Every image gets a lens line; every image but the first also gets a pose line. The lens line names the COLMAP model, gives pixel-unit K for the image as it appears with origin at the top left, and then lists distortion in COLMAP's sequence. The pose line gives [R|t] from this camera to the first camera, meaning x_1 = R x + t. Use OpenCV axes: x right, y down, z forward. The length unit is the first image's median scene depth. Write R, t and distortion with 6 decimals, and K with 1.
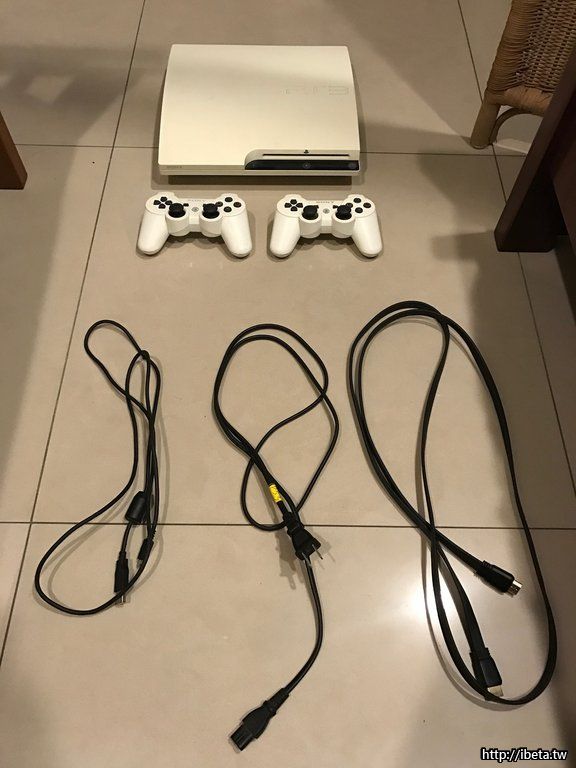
lens RADIAL K [[625.7, 0, 291.0], [0, 625.7, 385.1], [0, 0, 1]] dist [0.055595, 0.006607]
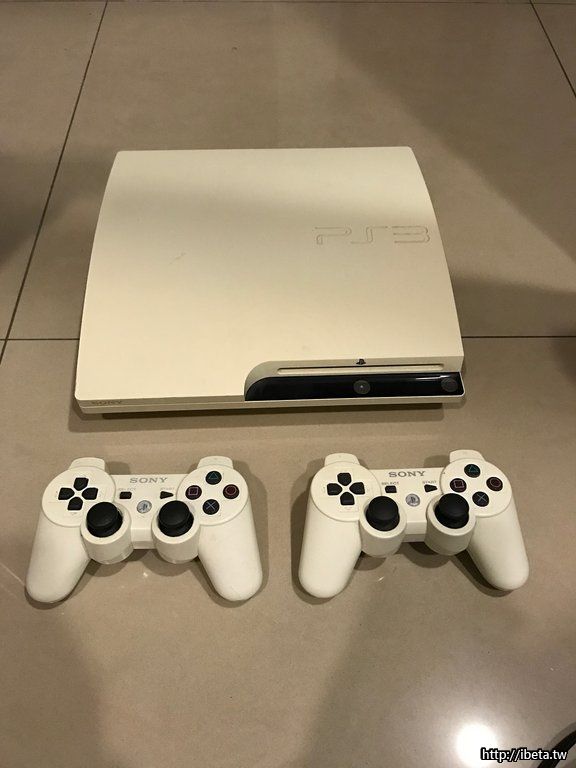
lens RADIAL K [[625.7, 0, 285.5], [0, 625.7, 382.9], [0, 0, 1]] dist [0.055595, 0.006607]
pose [[0.999806, -0.019661, -0.000653, -0.040777], [0.019603, 0.998529, -0.050557, -0.343635], [0.001646, 0.050534, 0.998721, 0.504797]]
